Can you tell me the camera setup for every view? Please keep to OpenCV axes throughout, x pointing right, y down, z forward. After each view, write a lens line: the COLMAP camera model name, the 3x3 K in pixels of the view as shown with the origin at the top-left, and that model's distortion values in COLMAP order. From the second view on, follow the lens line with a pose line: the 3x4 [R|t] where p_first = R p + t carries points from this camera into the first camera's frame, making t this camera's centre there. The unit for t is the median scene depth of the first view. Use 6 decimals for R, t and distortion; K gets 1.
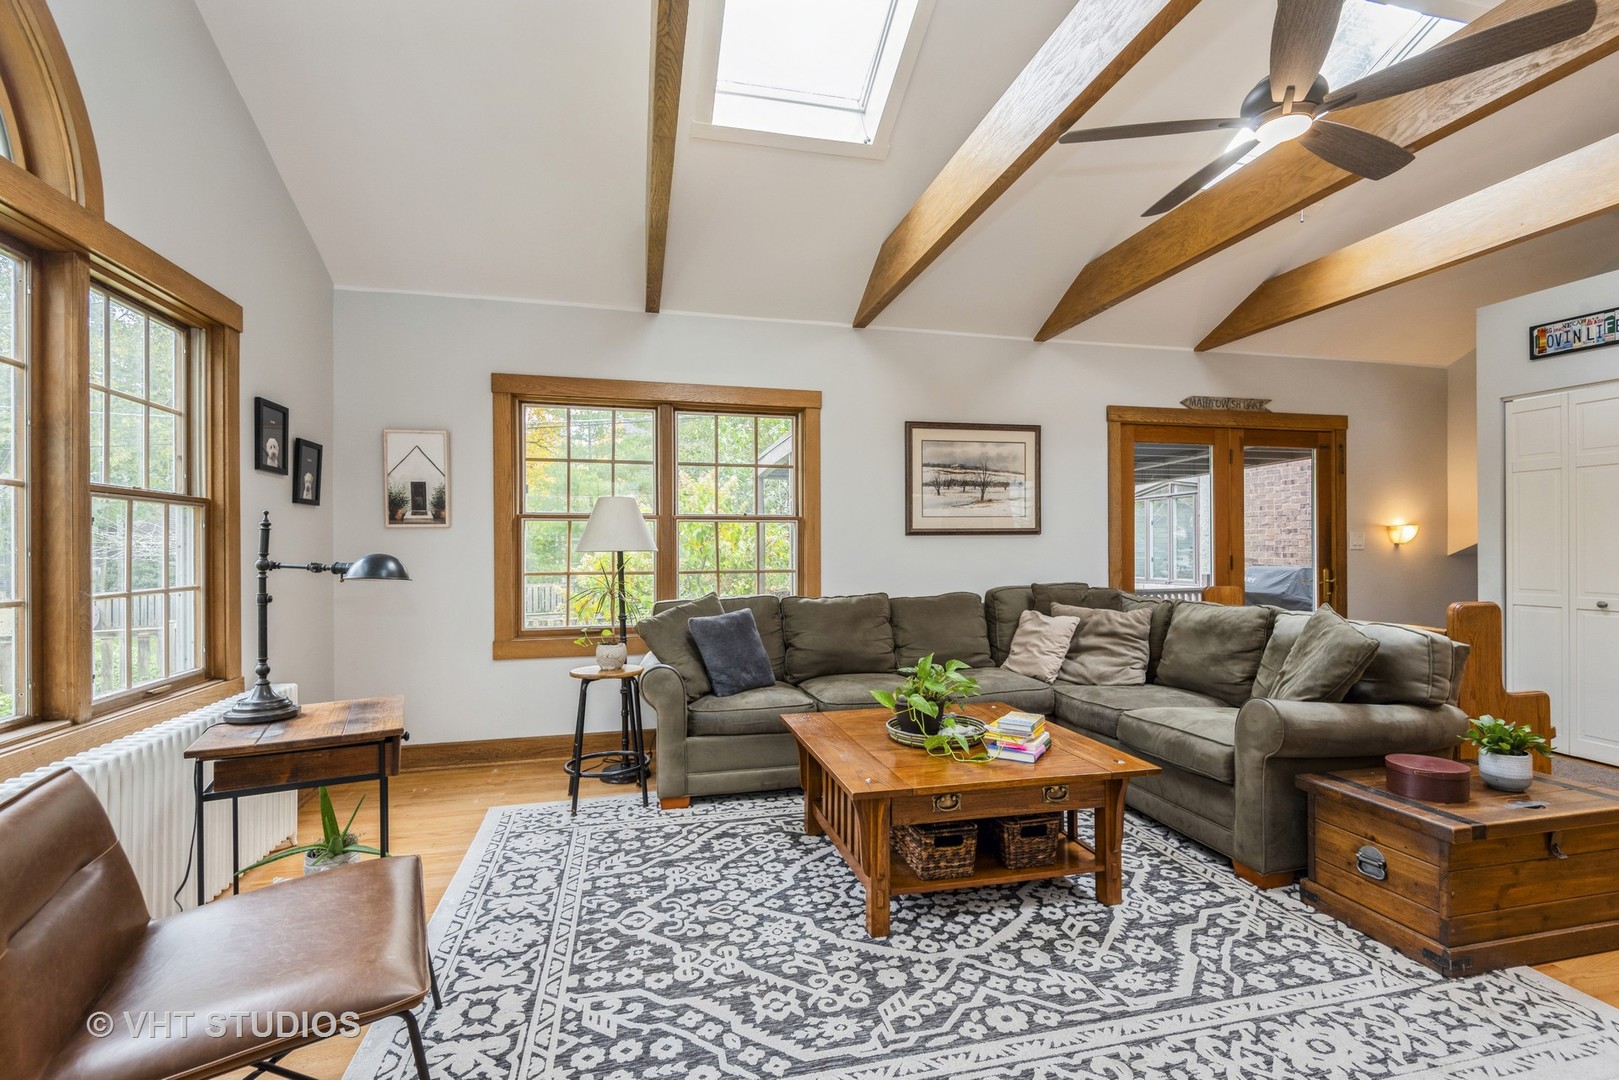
lens RADIAL K [[737.2, 0, 819.6], [0, 737.2, 539.6], [0, 0, 1]] dist [0.019132, -0.012846]
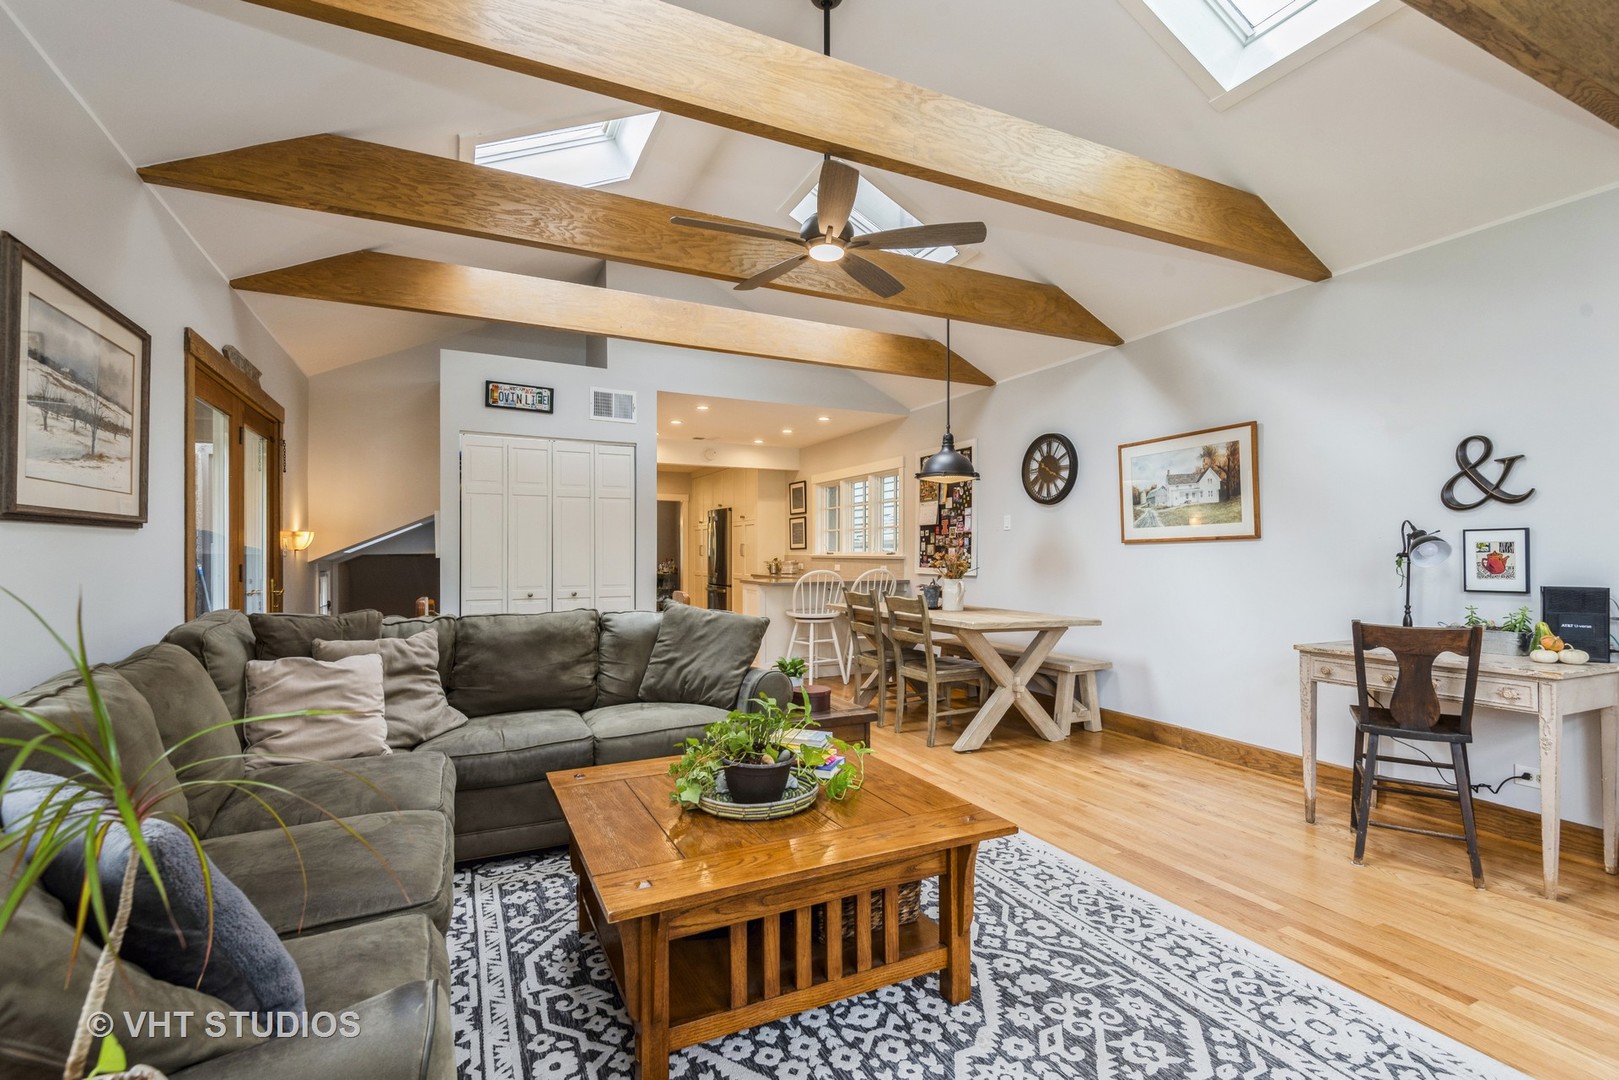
lens RADIAL K [[737.2, 0, 811.3], [0, 737.2, 548.2], [0, 0, 1]] dist [0.019132, -0.012846]
pose [[-0.203164, 0.010687, 0.979086, -0.416446], [-0.010292, 0.999862, -0.013049, 0.011526], [-0.979091, -0.012728, -0.203026, 0.758333]]
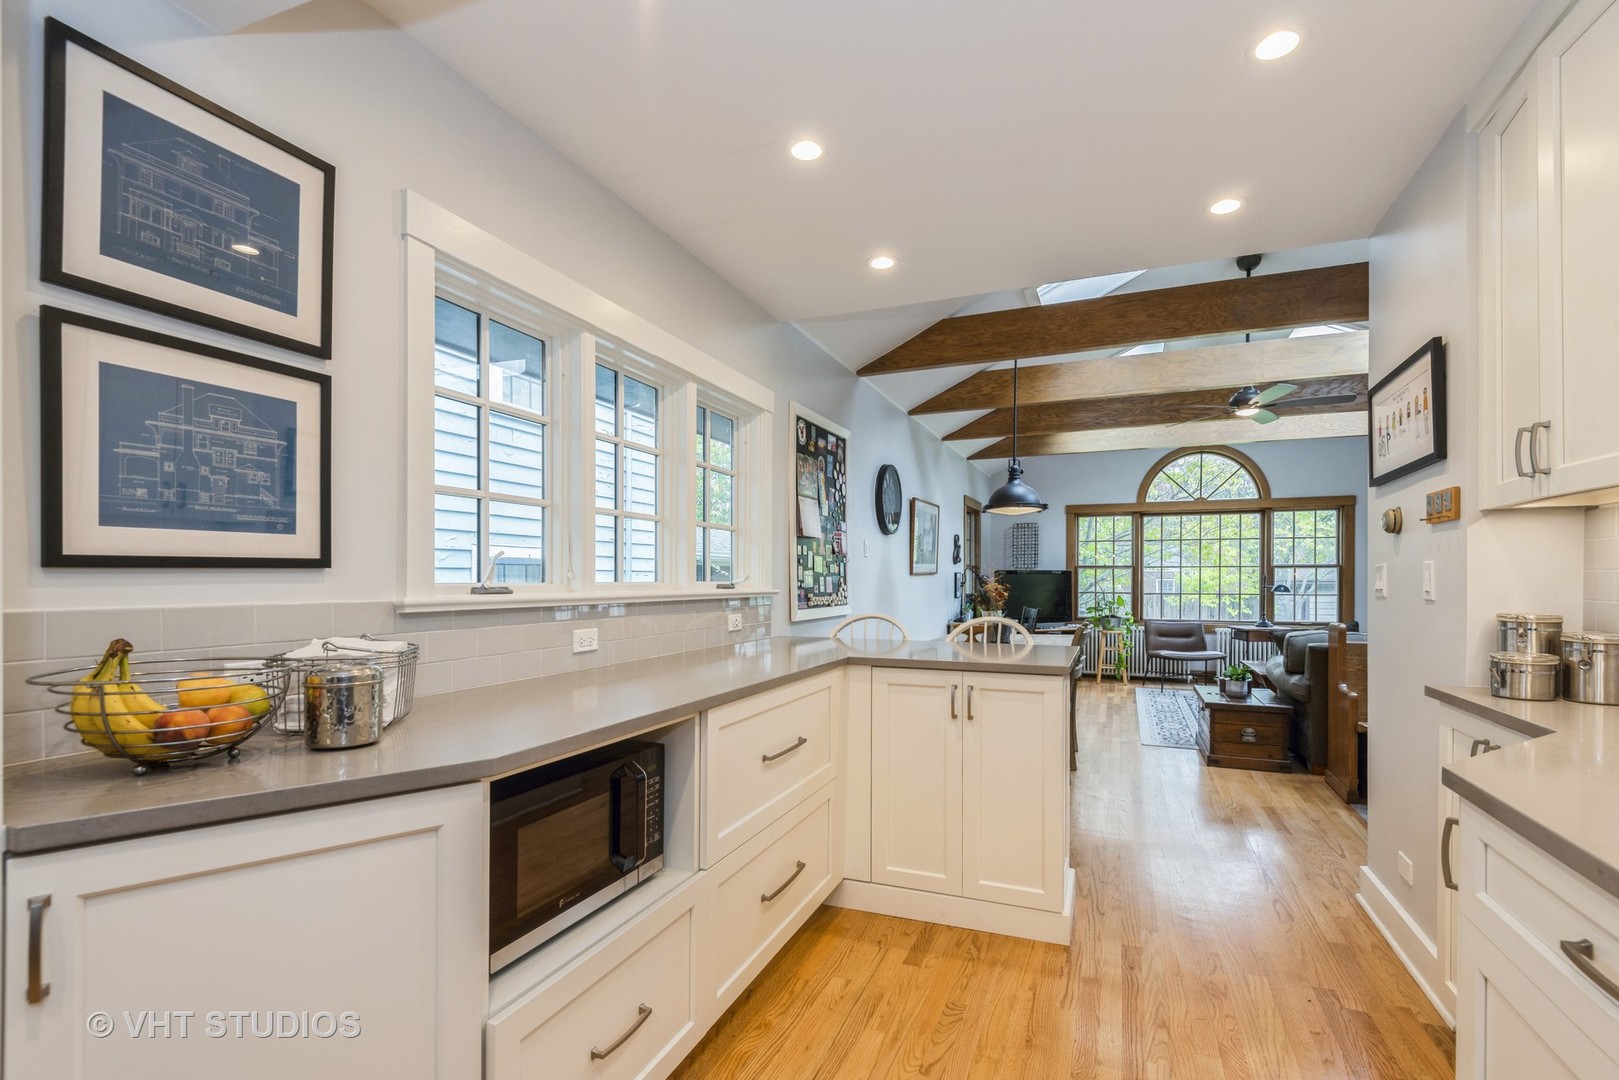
lens RADIAL K [[737.2, 0, 820.7], [0, 737.2, 584.4], [0, 0, 1]] dist [0.019132, -0.012846]
pose [[-0.590738, 0.007896, -0.806825, 1.958162], [0.009527, 0.999951, 0.002811, -0.005041], [0.806807, -0.006026, -0.590784, 0.756086]]
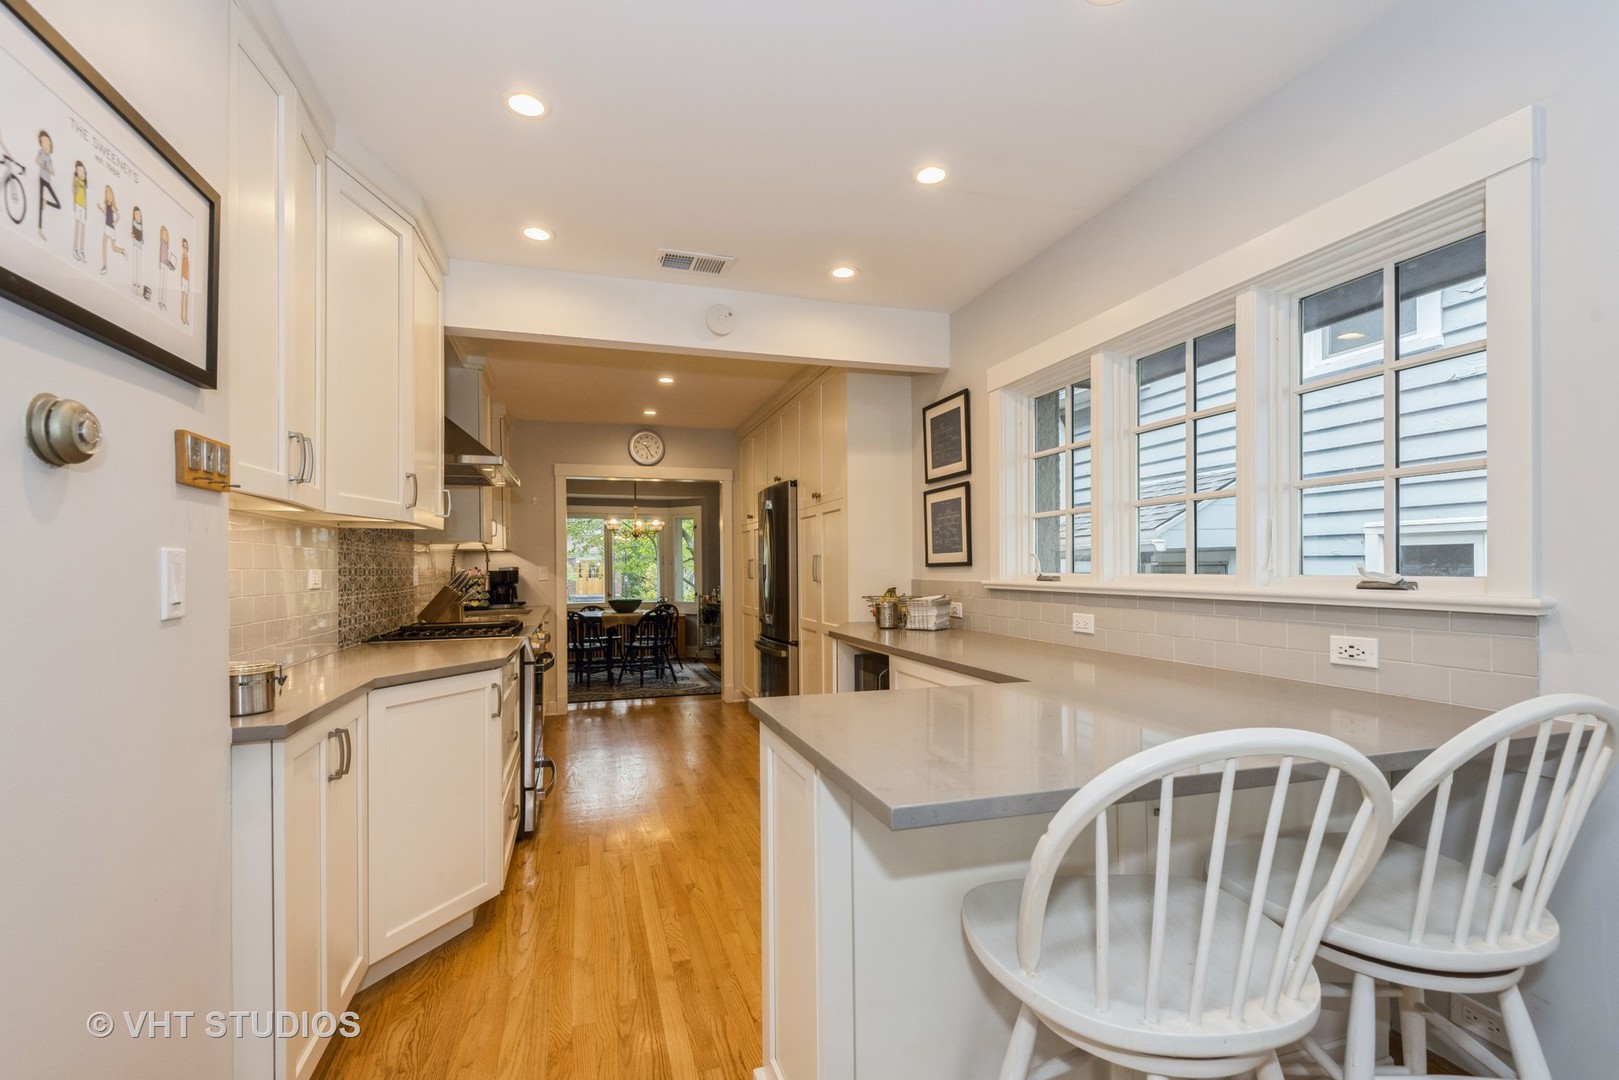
lens RADIAL K [[737.2, 0, 809.9], [0, 737.2, 569.6], [0, 0, 1]] dist [0.019132, -0.012846]
pose [[-0.052169, 0.003879, 0.998631, 0.935447], [-0.002670, 0.999988, -0.004024, -0.006590], [-0.998635, -0.002876, -0.052158, 0.551398]]
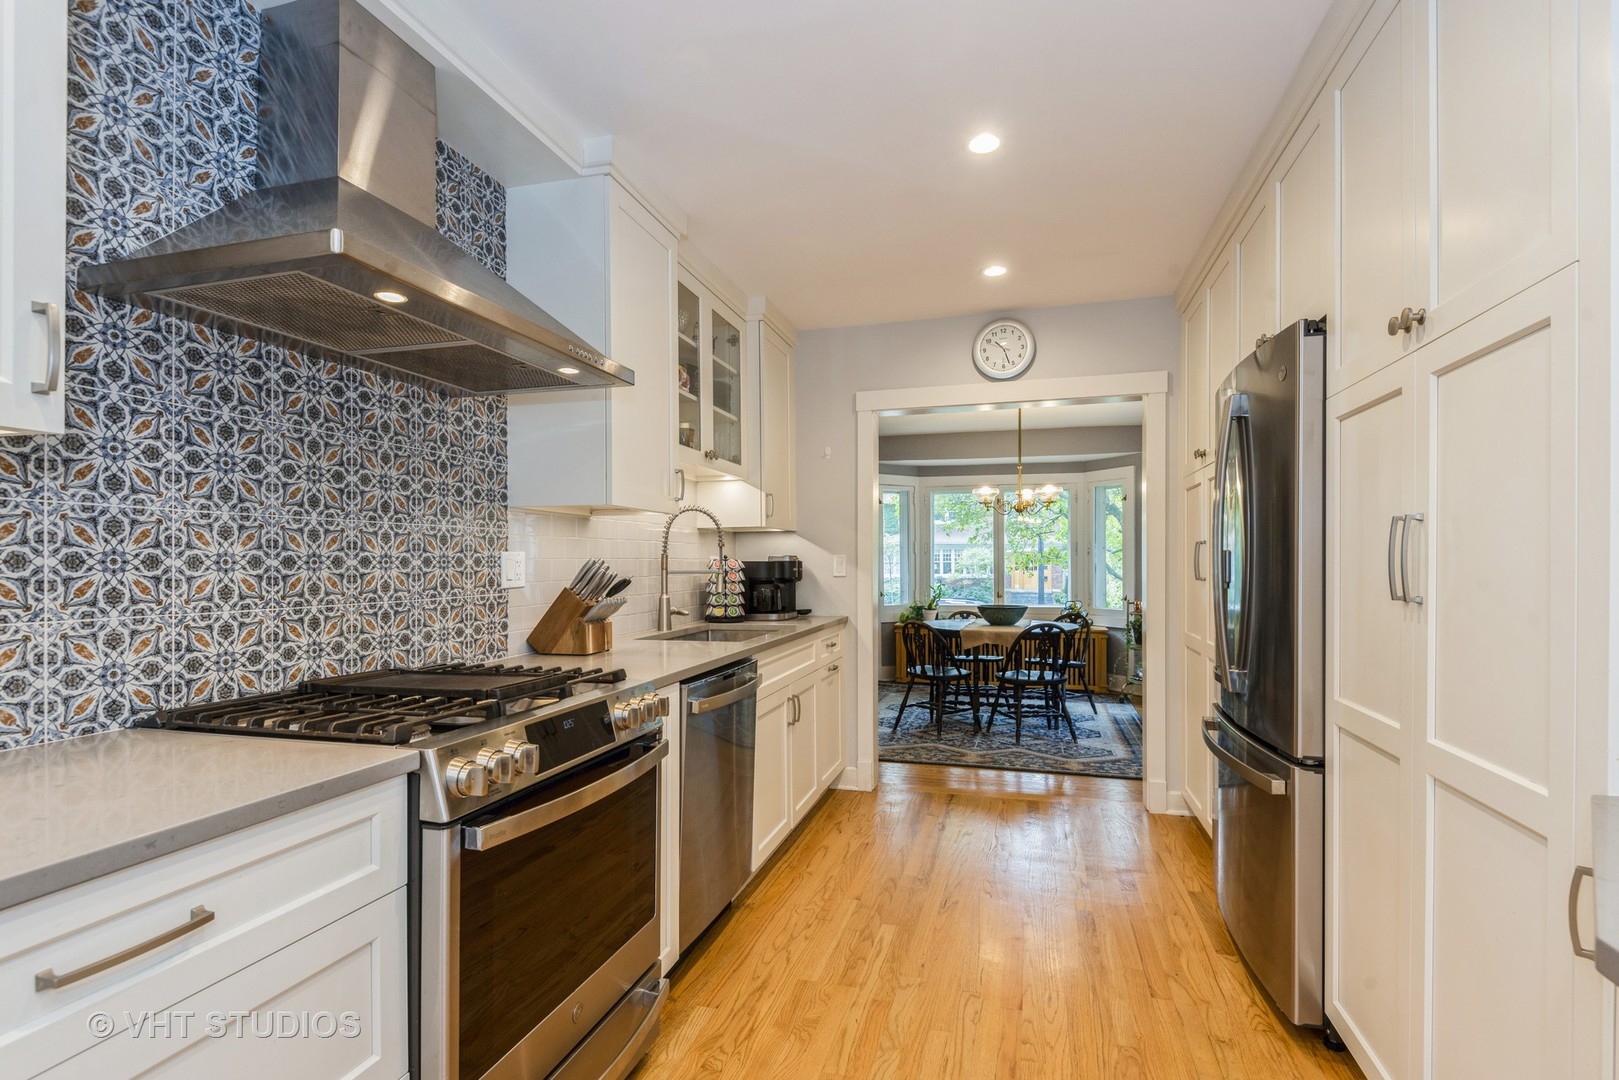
lens RADIAL K [[776.0, 0, 811.6], [0, 776.0, 566.1], [0, 0, 1]] dist [-0.001254, -0.000370]
pose [[0.499937, -0.000219, 0.866062, 1.601323], [-0.010533, 0.999924, 0.006333, -0.009350], [-0.865998, -0.012289, 0.499897, 0.542333]]
